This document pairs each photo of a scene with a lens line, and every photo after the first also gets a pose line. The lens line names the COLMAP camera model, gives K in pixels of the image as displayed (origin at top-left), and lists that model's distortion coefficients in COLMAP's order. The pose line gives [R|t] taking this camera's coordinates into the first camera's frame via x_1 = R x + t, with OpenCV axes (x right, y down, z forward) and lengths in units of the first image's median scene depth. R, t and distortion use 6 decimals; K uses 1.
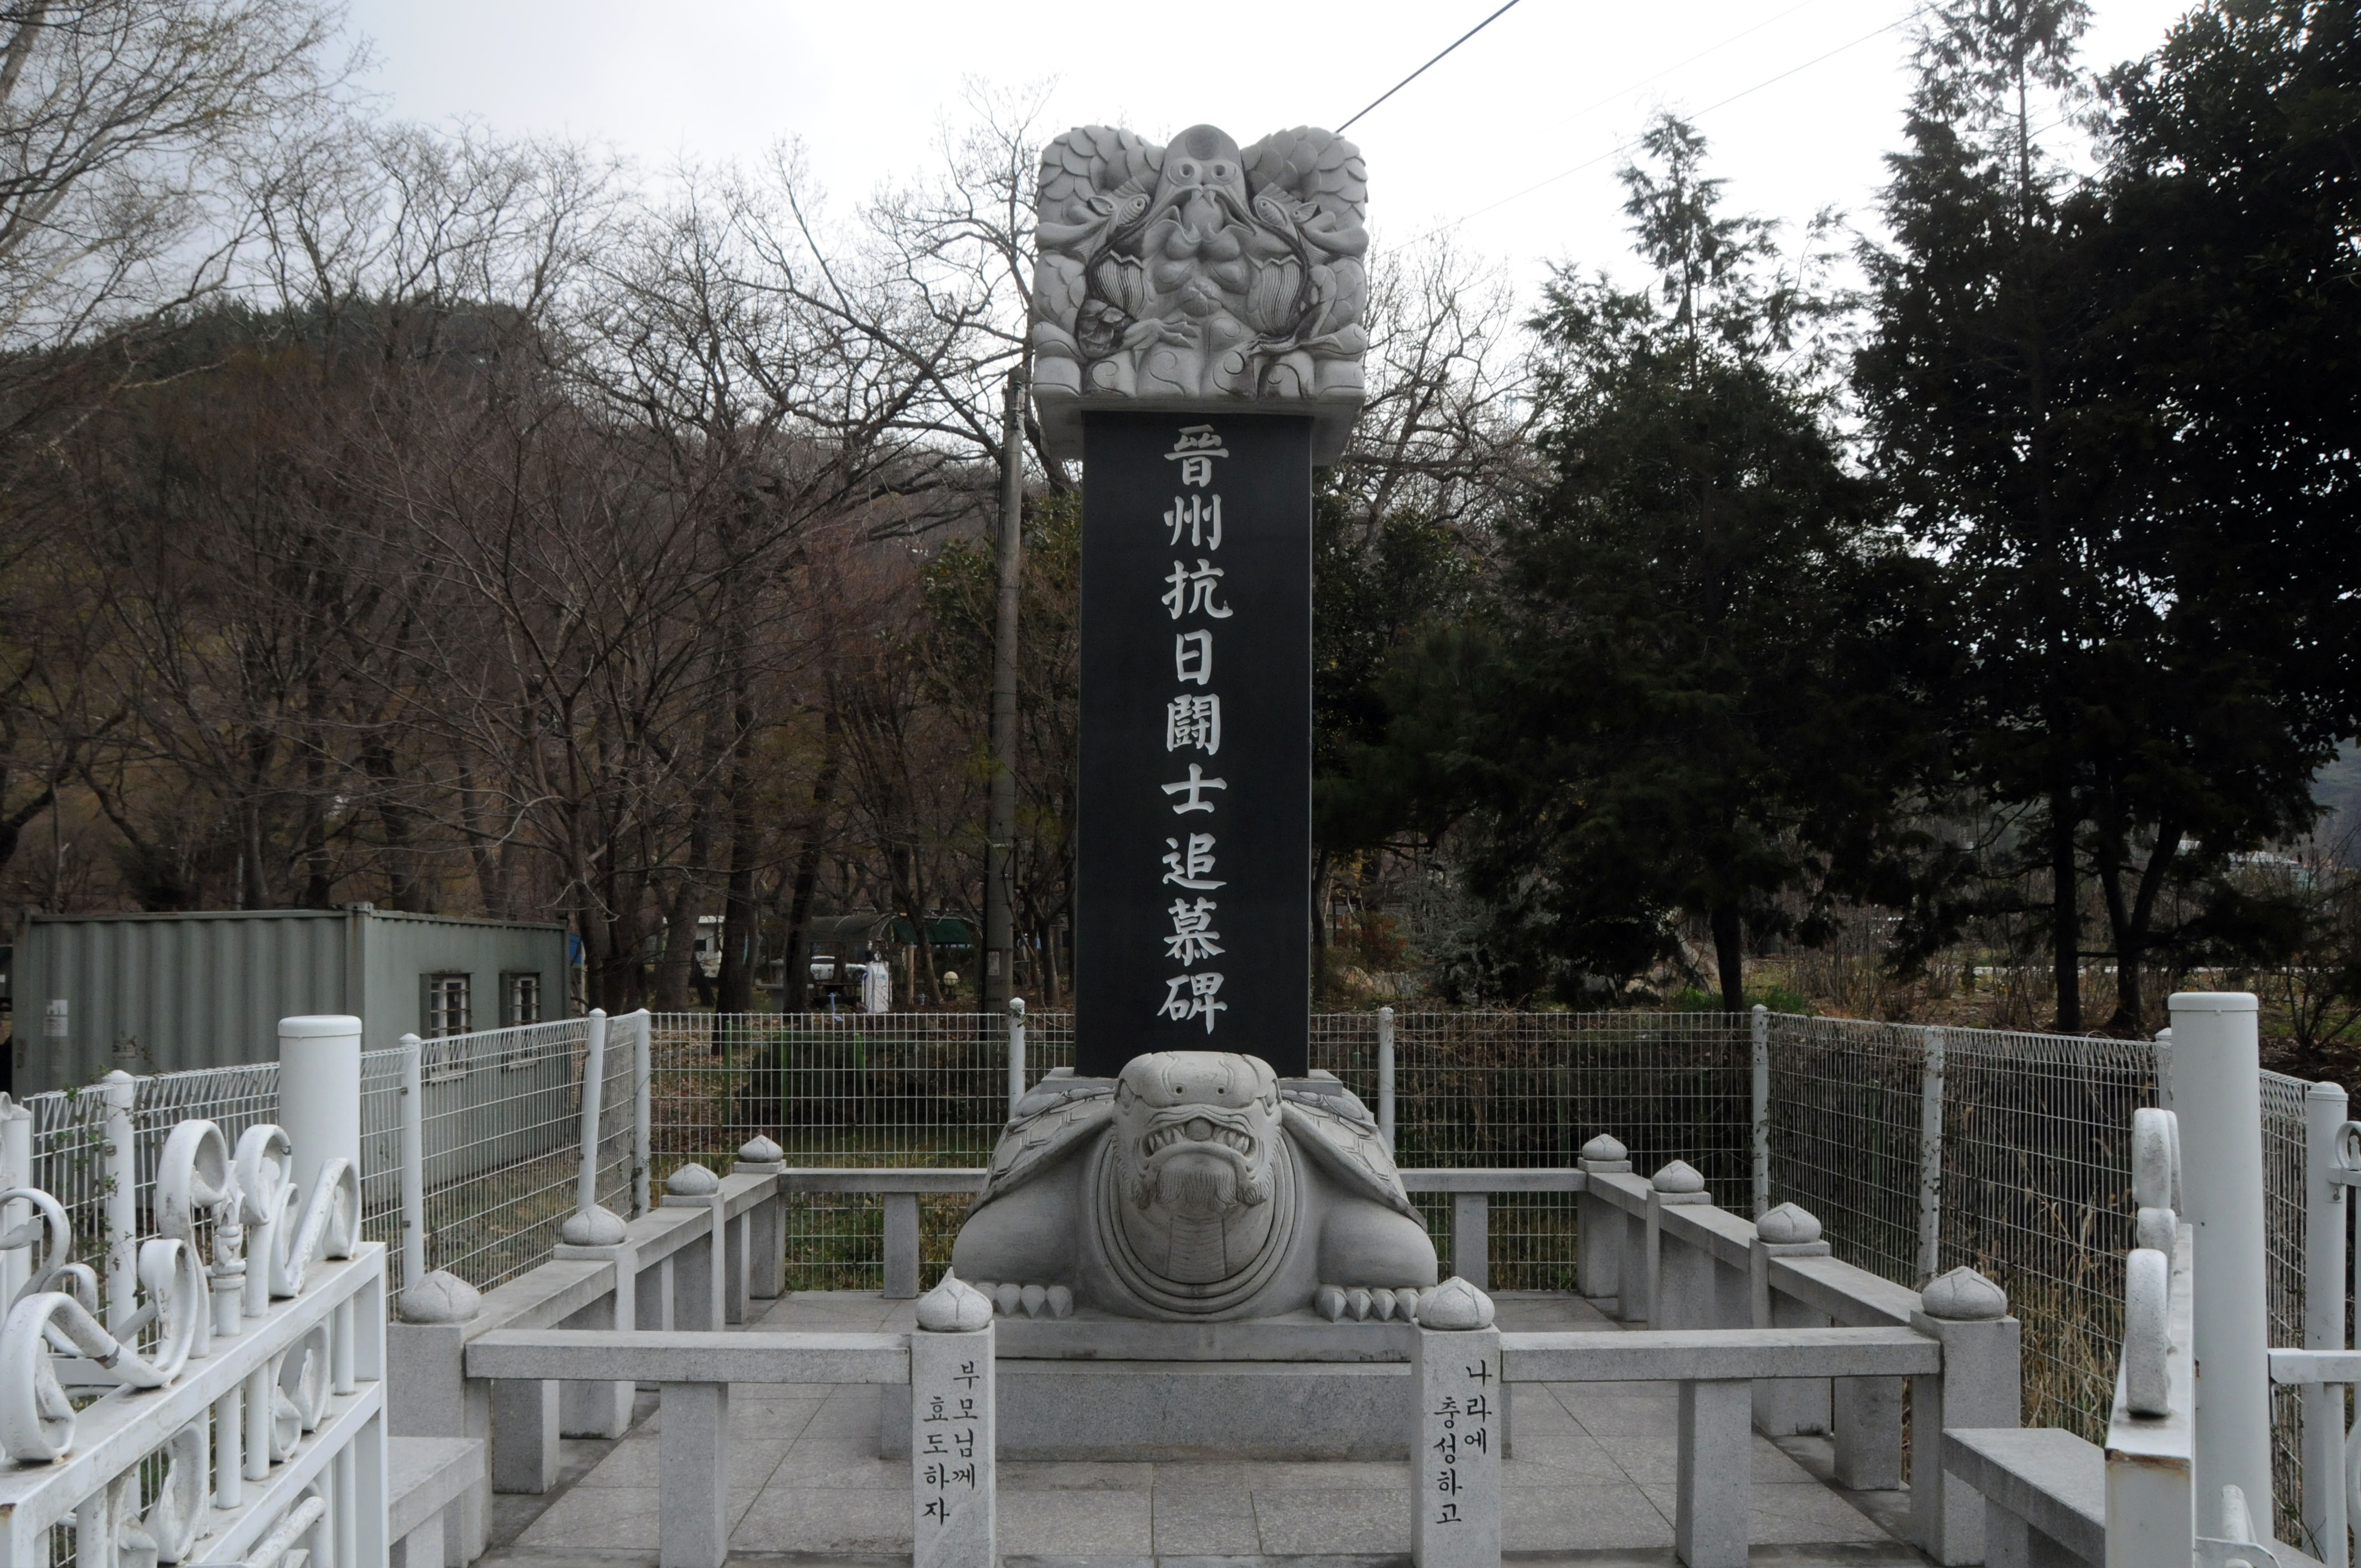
lens RADIAL K [[1906.4, 0, 1174.4], [0, 1906.4, 792.2], [0, 0, 1]] dist [-0.178343, 0.115440]
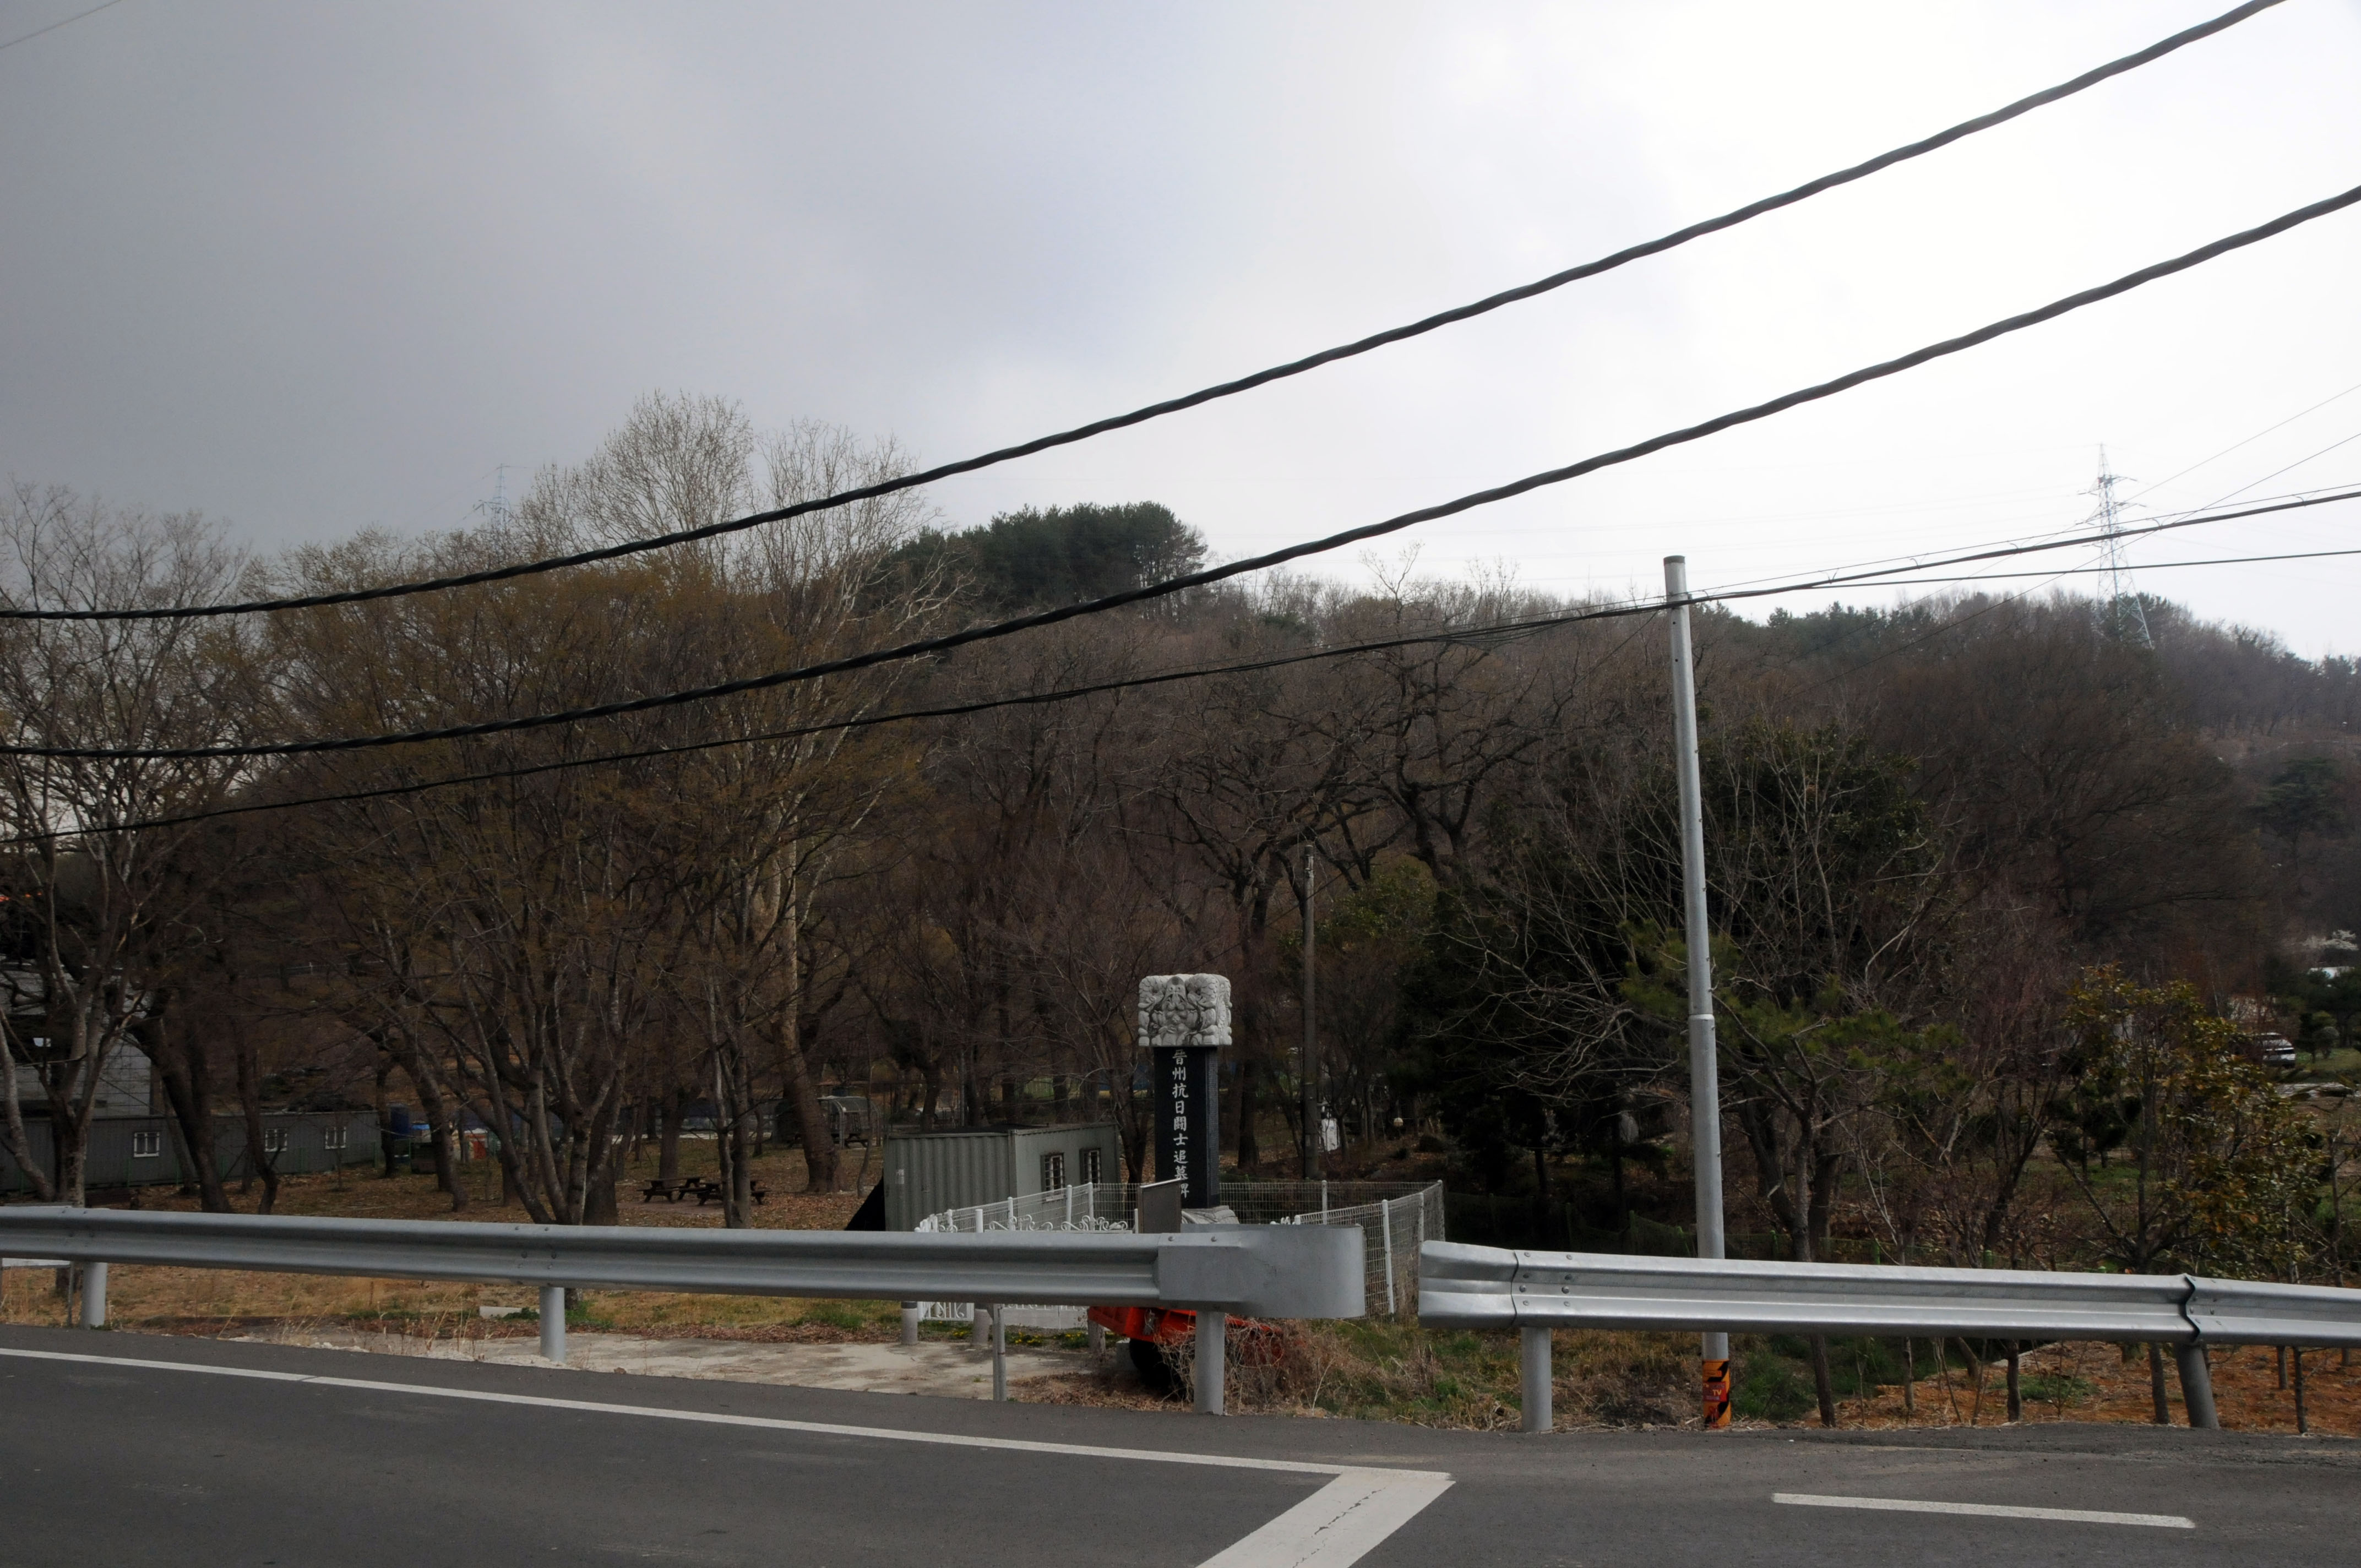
lens RADIAL K [[1906.4, 0, 1184.9], [0, 1906.4, 781.4], [0, 0, 1]] dist [-0.178343, 0.115440]
pose [[0.937060, -0.067738, -0.342535, 1.488171], [0.050042, 0.996928, -0.060250, -0.530746], [0.345564, 0.039317, 0.937571, -2.905465]]
